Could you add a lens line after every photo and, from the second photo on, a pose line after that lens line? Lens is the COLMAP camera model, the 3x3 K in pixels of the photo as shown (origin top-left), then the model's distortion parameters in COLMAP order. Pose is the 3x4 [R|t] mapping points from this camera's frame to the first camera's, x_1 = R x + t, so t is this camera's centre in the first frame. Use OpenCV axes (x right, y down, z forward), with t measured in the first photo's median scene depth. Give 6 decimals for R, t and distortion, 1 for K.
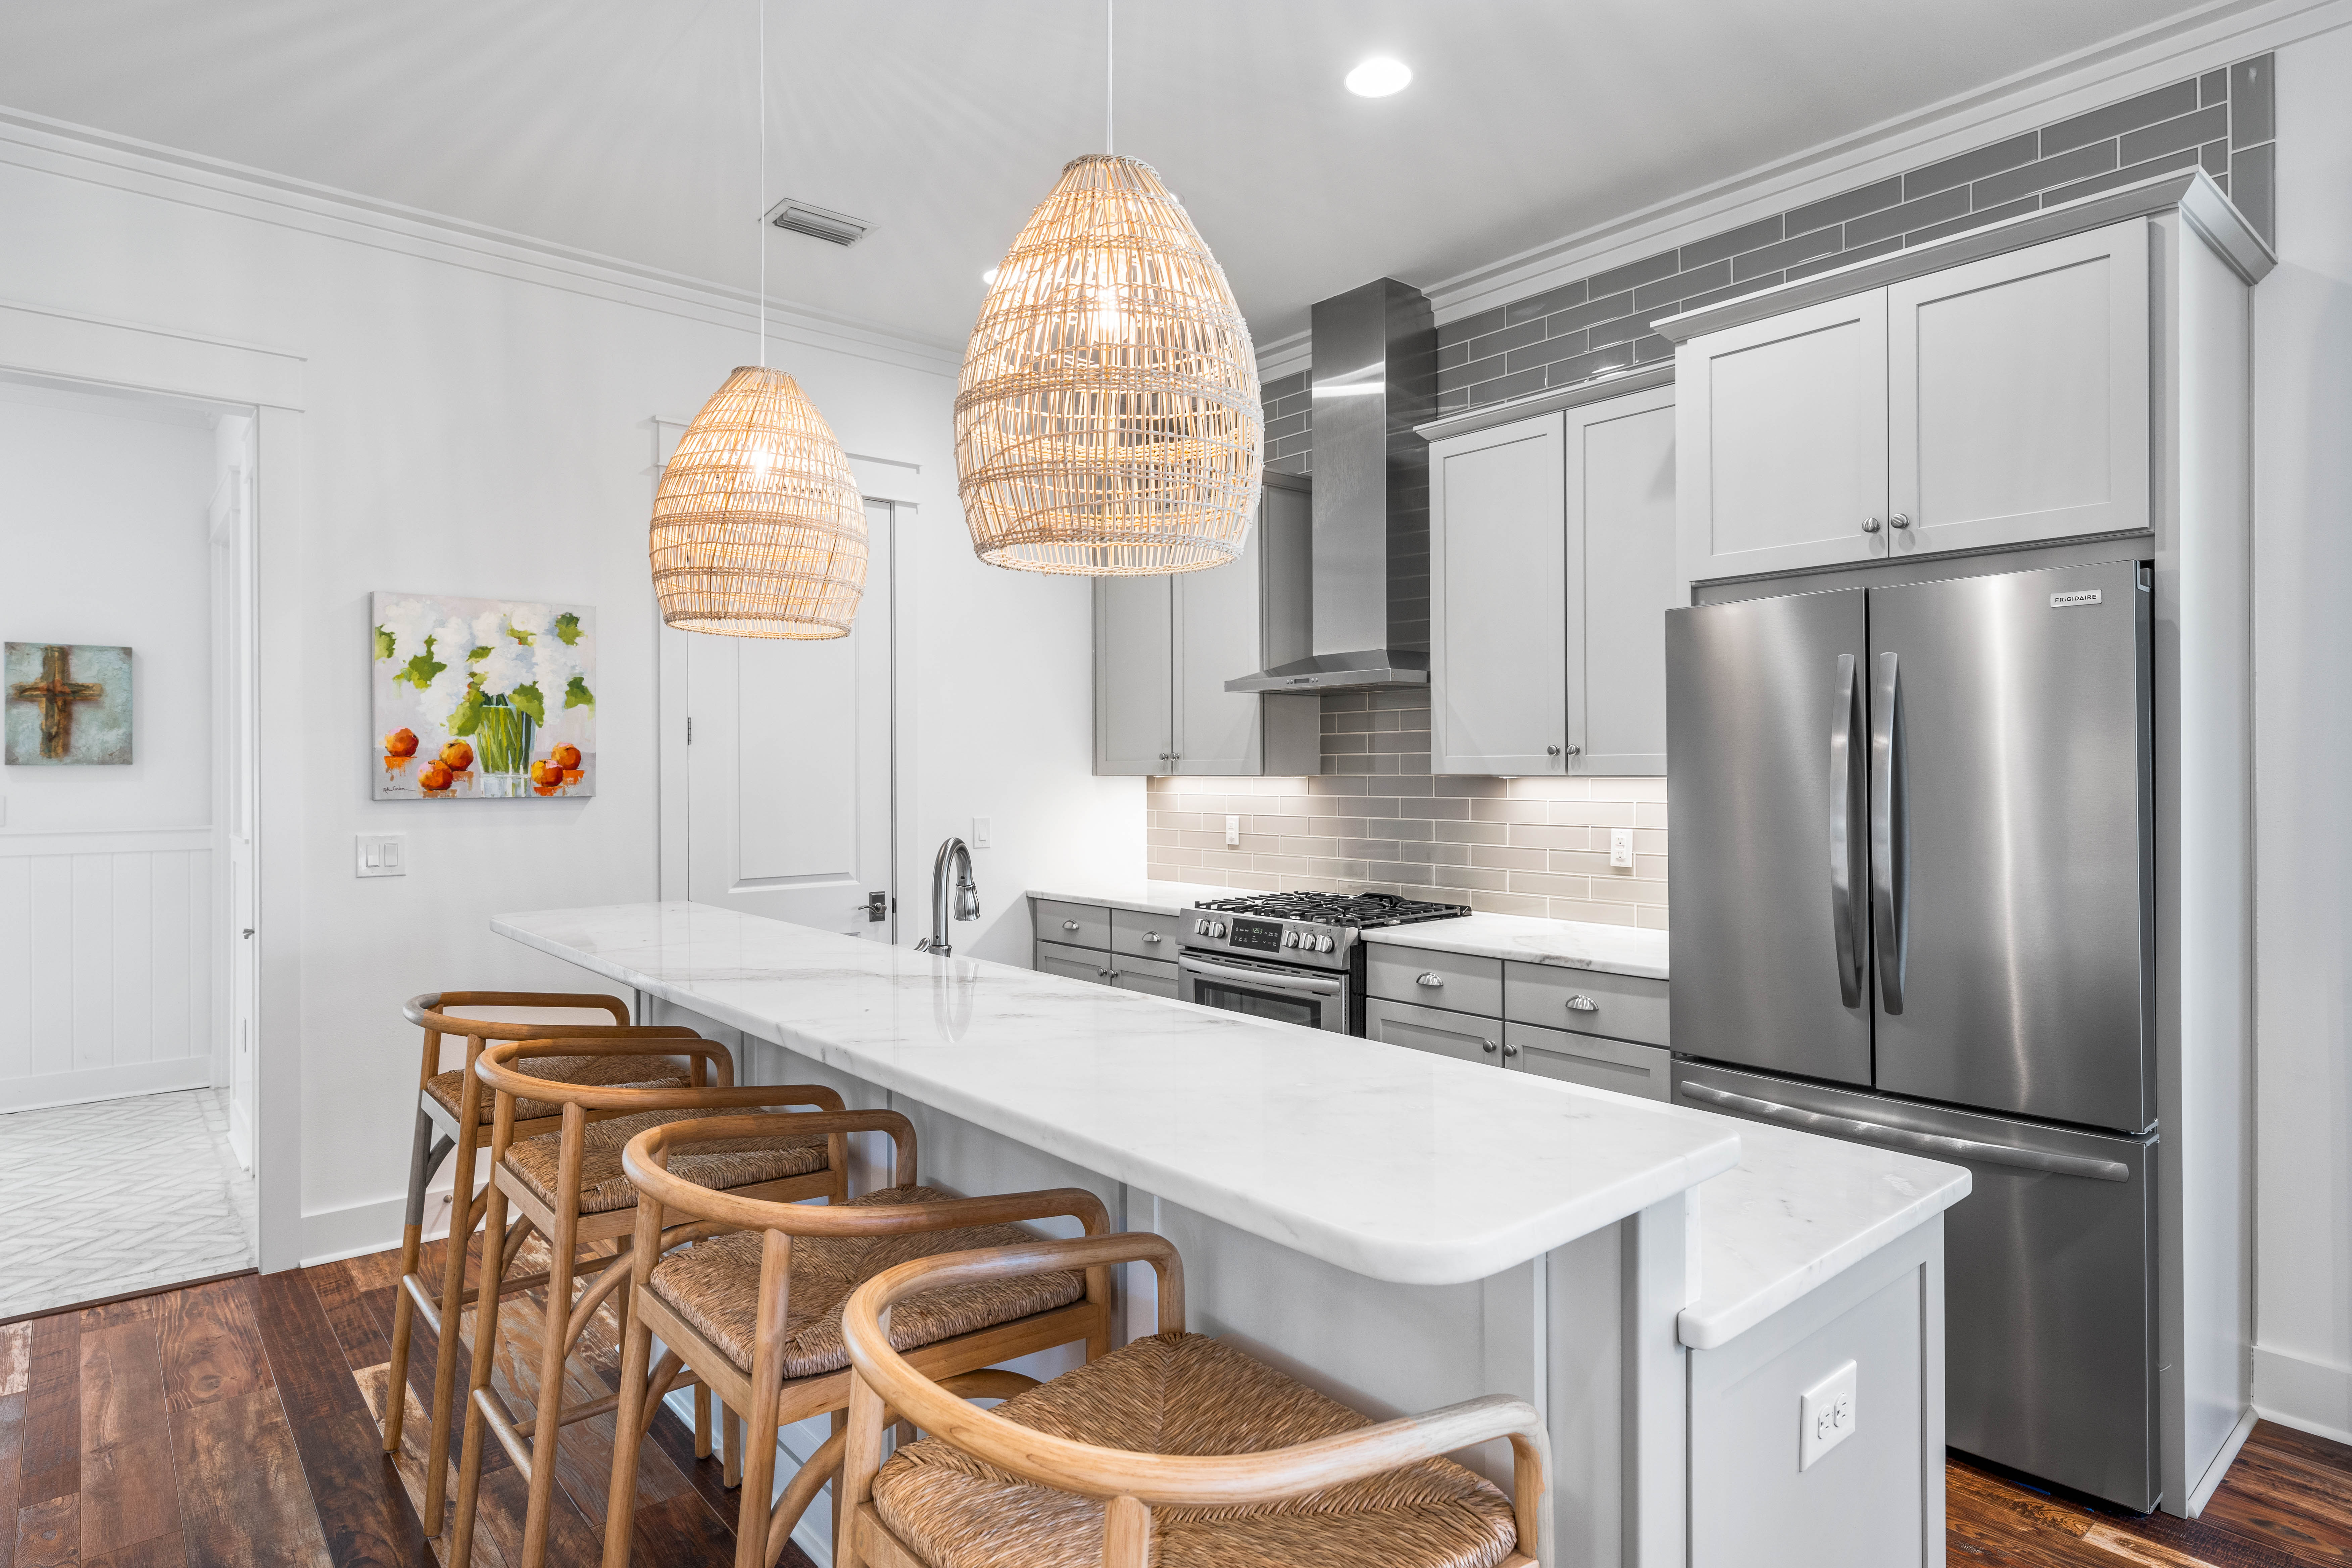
lens RADIAL K [[1267.9, 0, 1171.0], [0, 1267.9, 774.2], [0, 0, 1]] dist [0.003150, 0.000038]
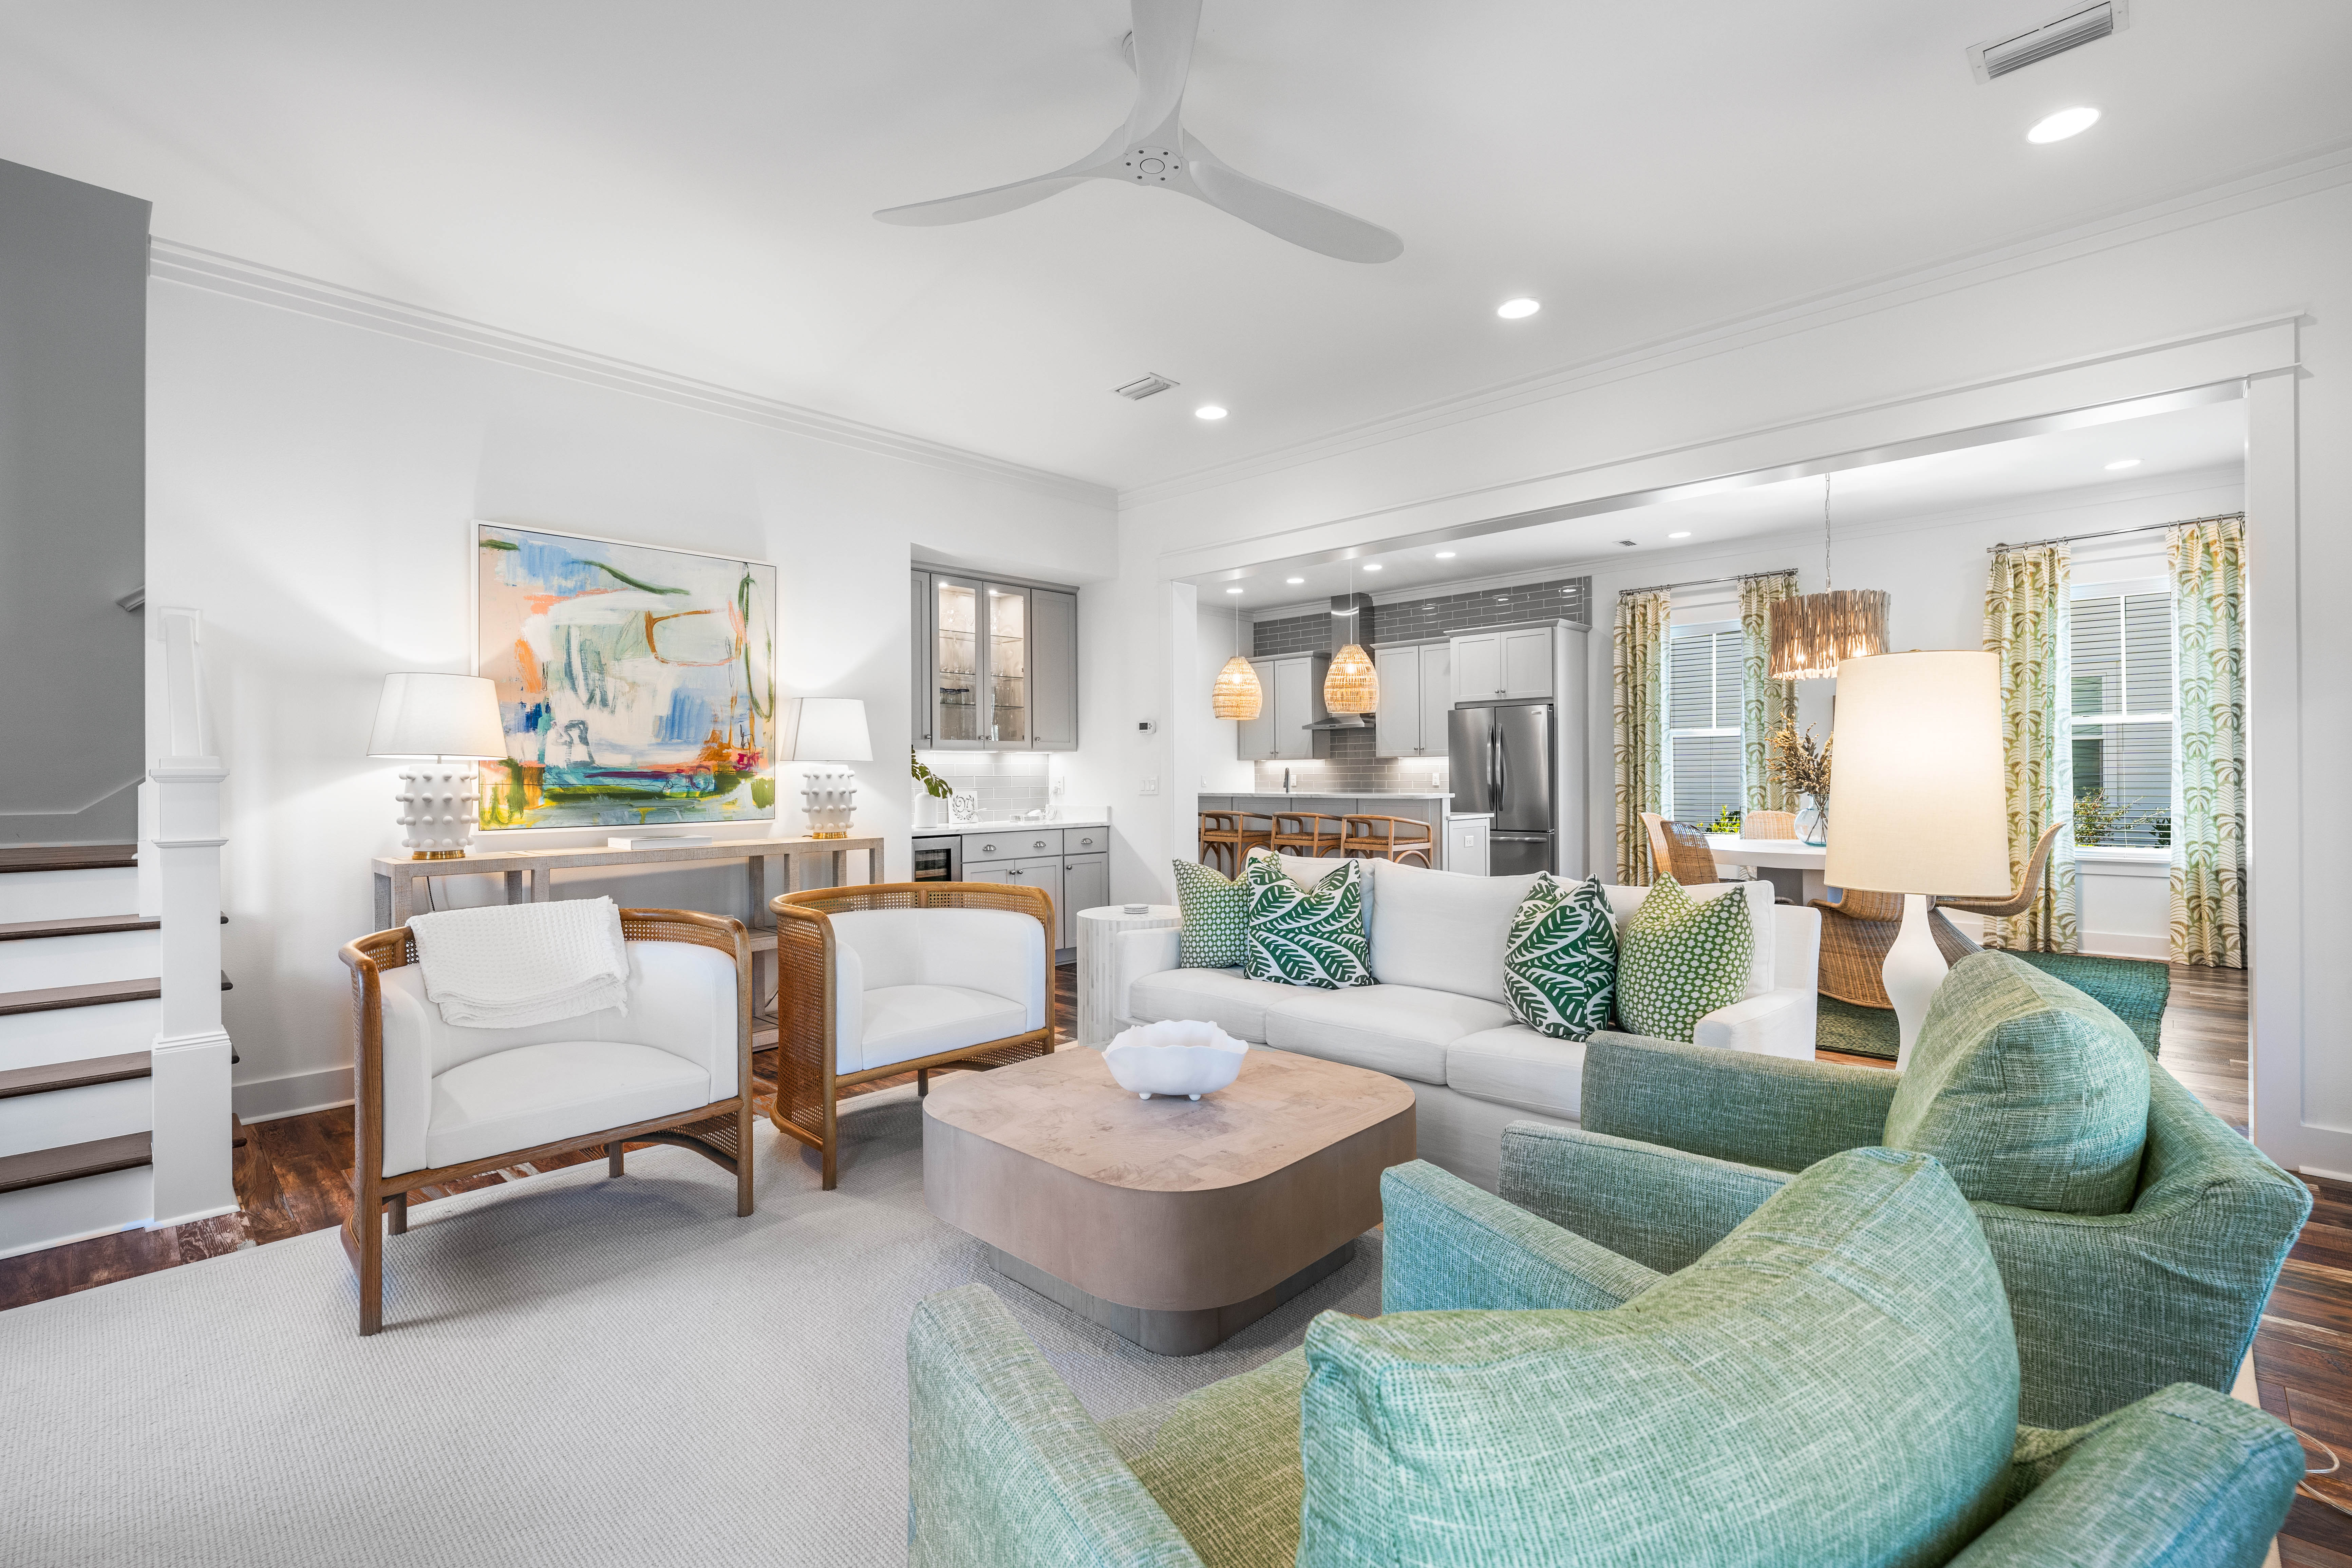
lens RADIAL K [[1062.2, 0, 1167.5], [0, 1062.2, 780.4], [0, 0, 1]] dist [0.001016, -0.000549]
pose [[0.995210, -0.008660, 0.097377, -0.554114], [0.008378, 0.999959, 0.003306, 0.044445], [-0.097401, -0.002475, 0.995242, -1.528295]]
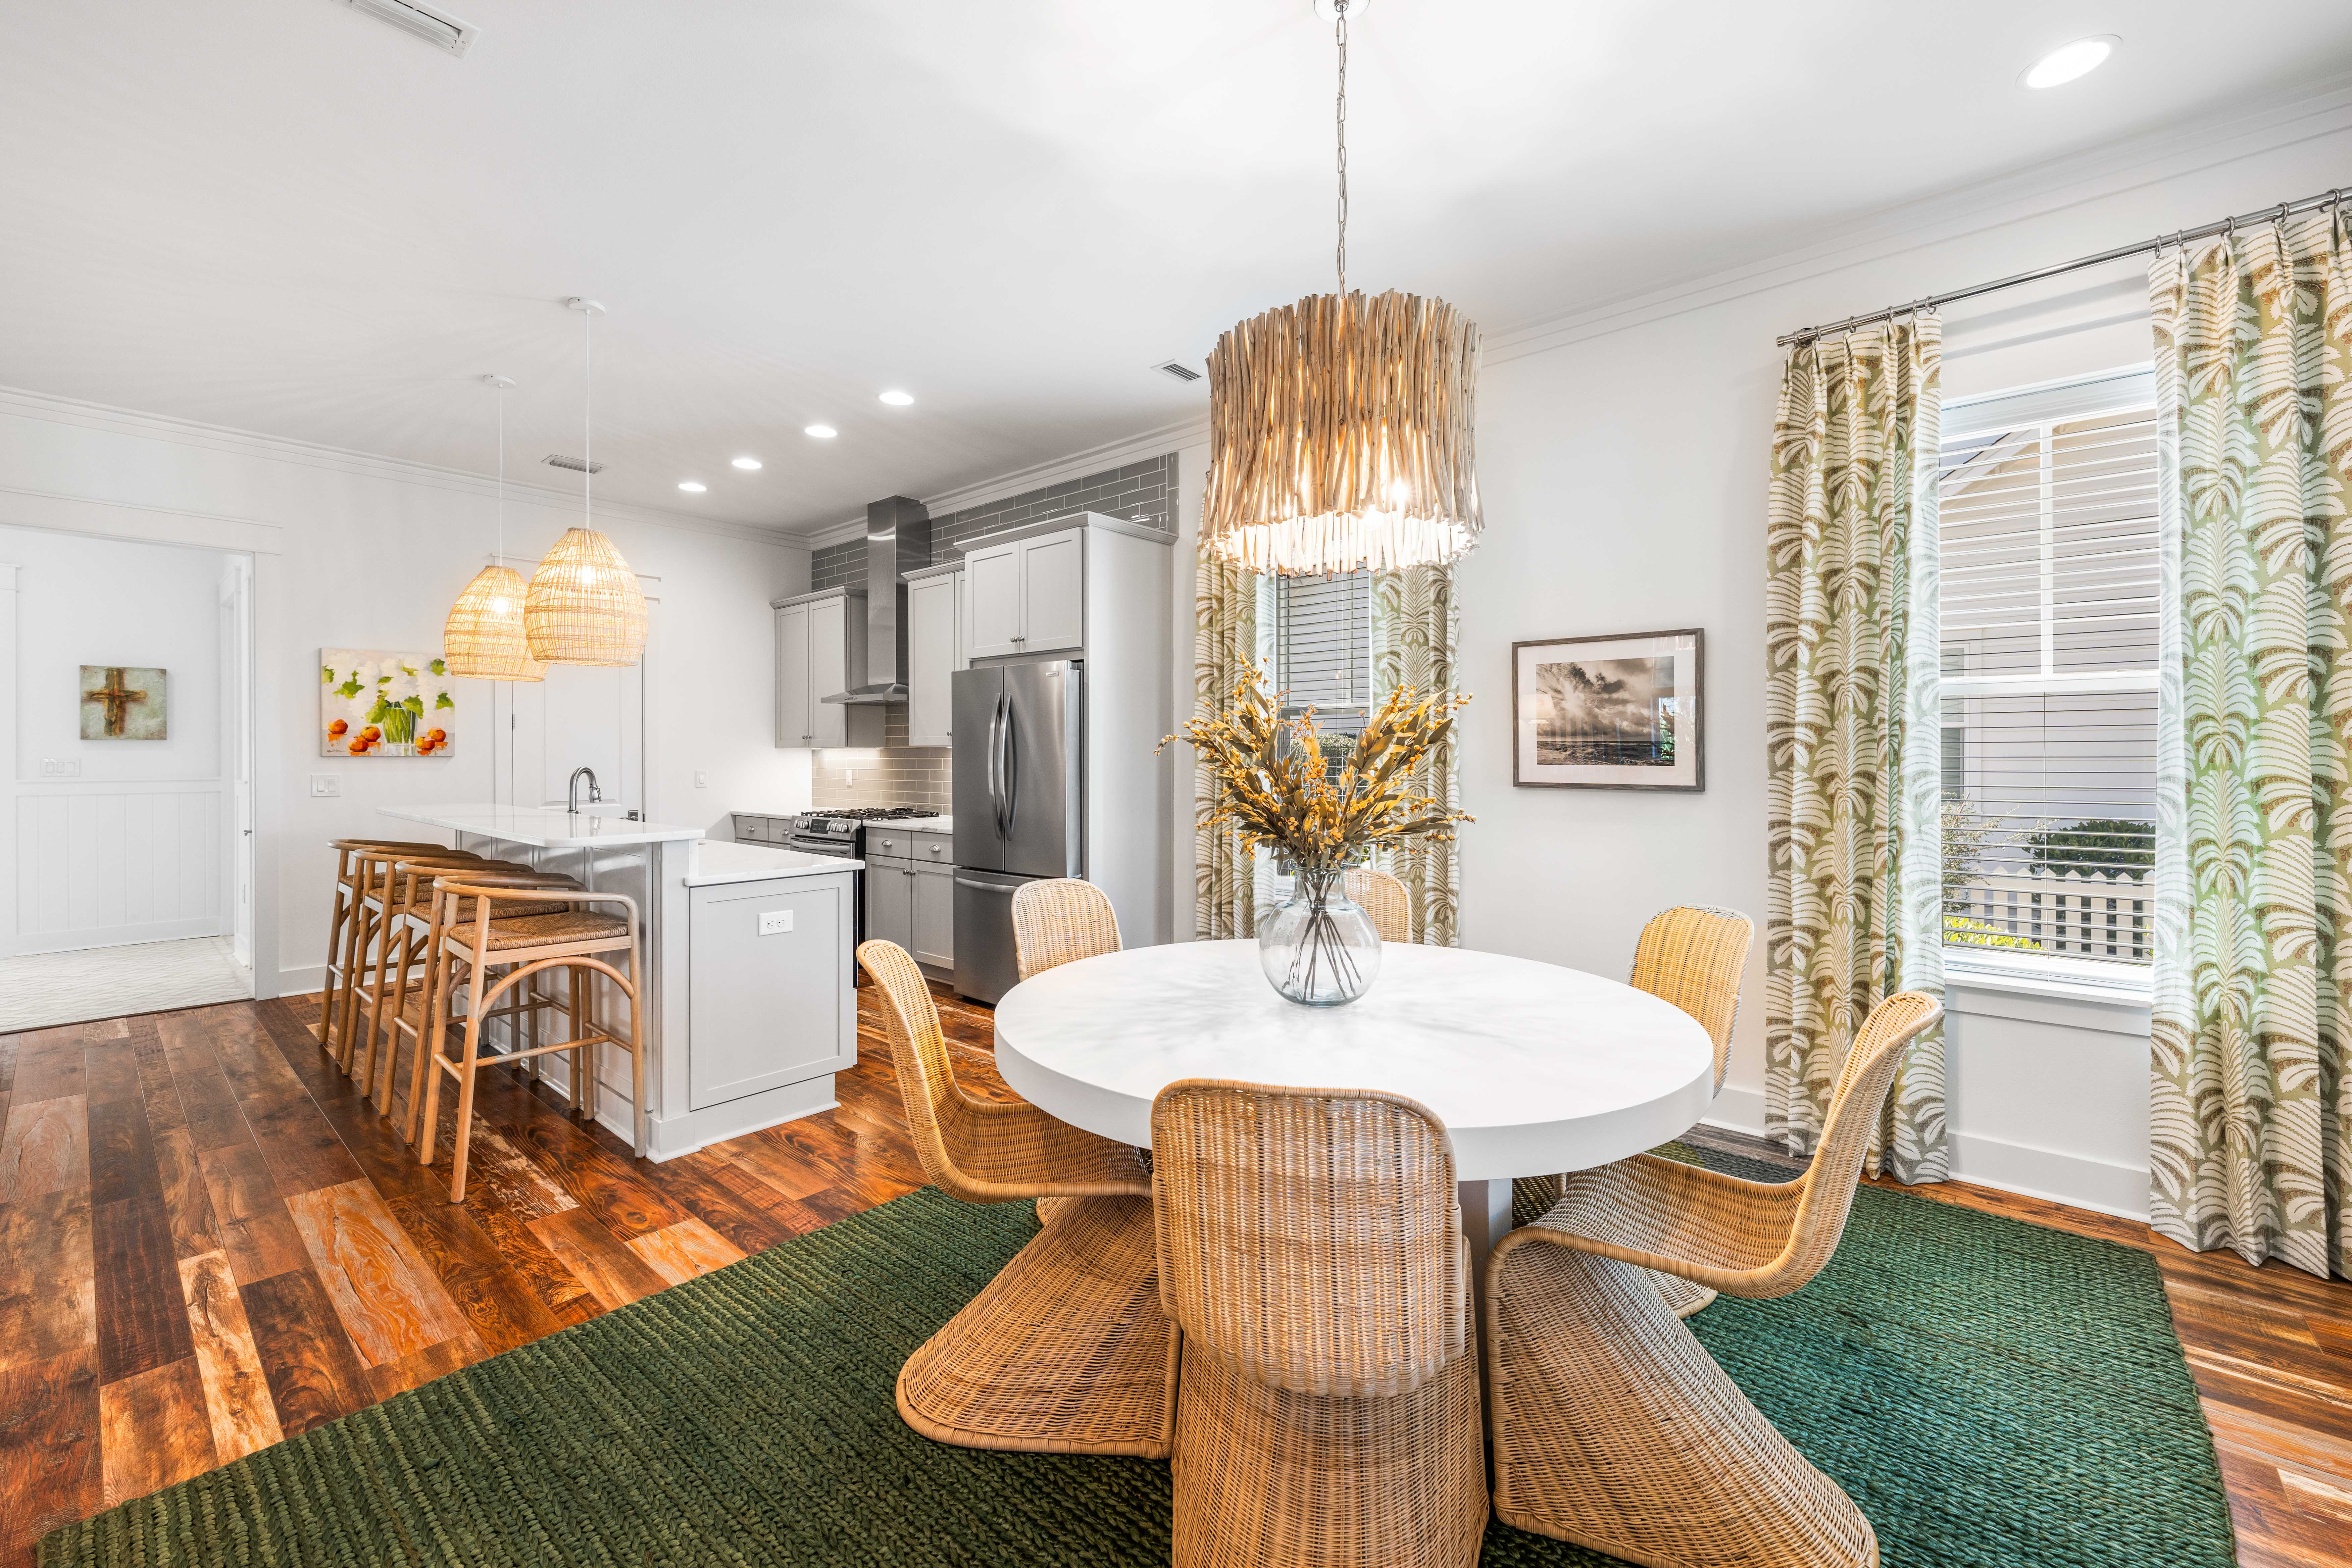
lens RADIAL K [[960.2, 0, 1180.7], [0, 960.2, 761.5], [0, 0, 1]] dist [-0.002662, -0.000106]
pose [[0.988791, 0.001080, 0.149301, 0.405961], [-0.001523, 0.999995, 0.002853, 0.020319], [-0.149298, -0.003049, 0.988788, -0.577615]]
